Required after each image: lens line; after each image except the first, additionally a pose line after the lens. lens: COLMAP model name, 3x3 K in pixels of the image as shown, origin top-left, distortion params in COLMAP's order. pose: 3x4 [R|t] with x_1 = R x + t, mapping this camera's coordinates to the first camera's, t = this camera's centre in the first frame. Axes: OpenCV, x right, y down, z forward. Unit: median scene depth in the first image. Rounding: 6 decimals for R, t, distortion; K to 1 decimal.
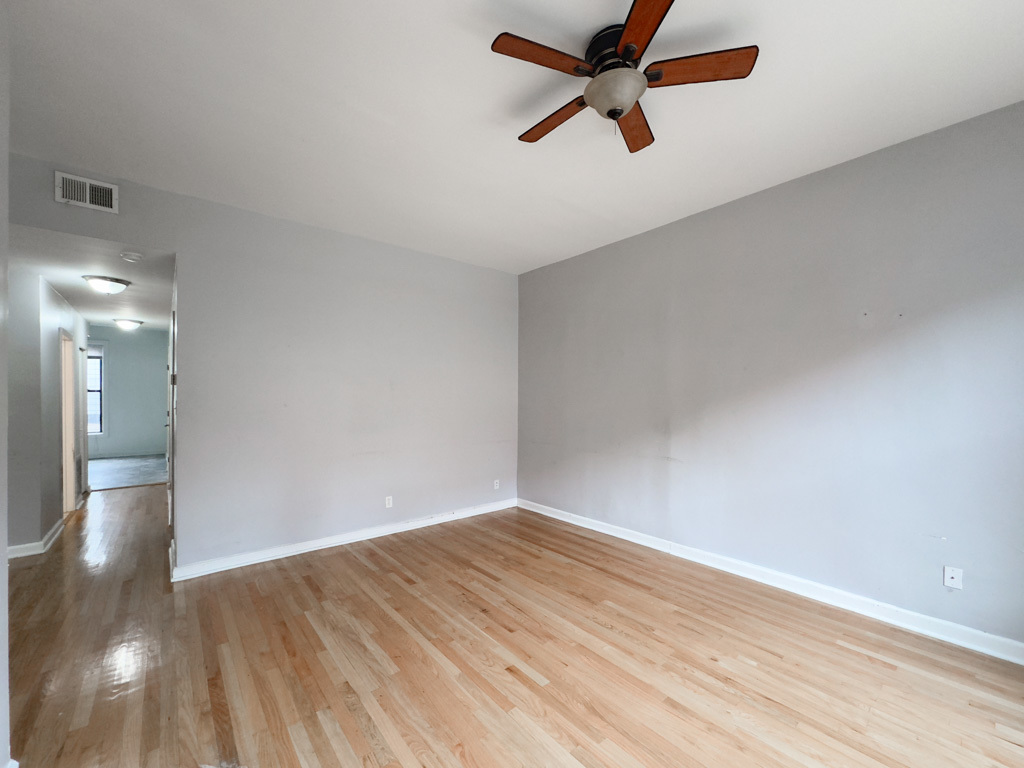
lens RADIAL K [[412.9, 0, 510.0], [0, 412.9, 381.7], [0, 0, 1]] dist [-0.001140, -0.000261]
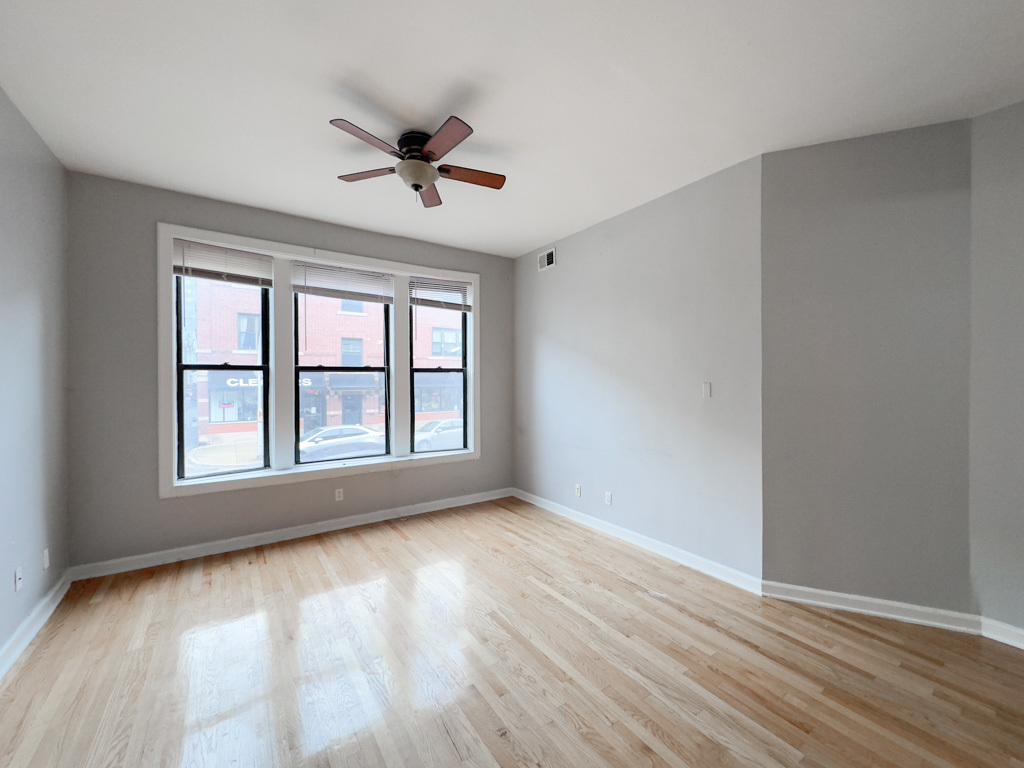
lens RADIAL K [[414.6, 0, 512.7], [0, 414.6, 381.7], [0, 0, 1]] dist [0.002015, -0.000014]
pose [[-0.996503, -0.000396, 0.083559, -0.118706], [-0.002610, 0.999648, -0.026393, 0.032554], [-0.083520, -0.026519, -0.996153, 1.509814]]
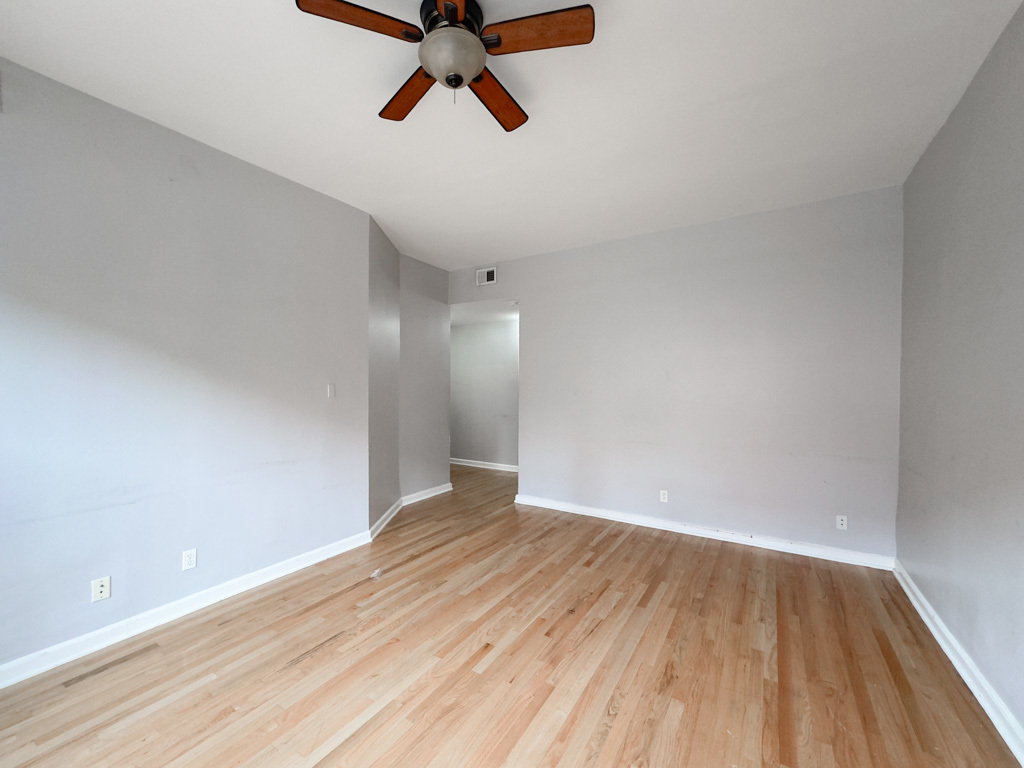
lens RADIAL K [[405.9, 0, 516.0], [0, 405.9, 385.8], [0, 0, 1]] dist [-0.000396, -0.000008]
pose [[0.320228, 0.000933, -0.947340, 0.728502], [0.031219, 0.999446, 0.011537, 0.012605], [0.946826, -0.033270, 0.320021, 0.543360]]
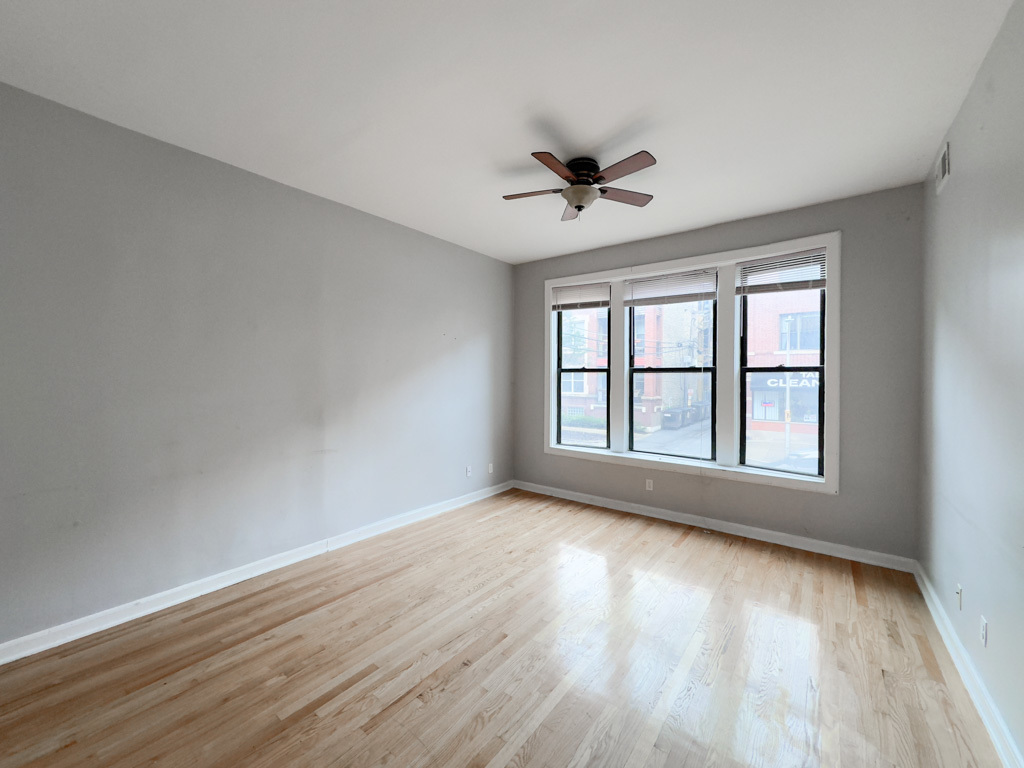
lens RADIAL K [[412.9, 0, 510.0], [0, 412.9, 381.7], [0, 0, 1]] dist [-0.001140, -0.000261]
pose [[-0.217863, -0.012320, 0.975902, -0.768330], [-0.040156, 0.999187, 0.003650, 0.013121], [-0.975153, -0.038393, -0.218181, 1.019800]]
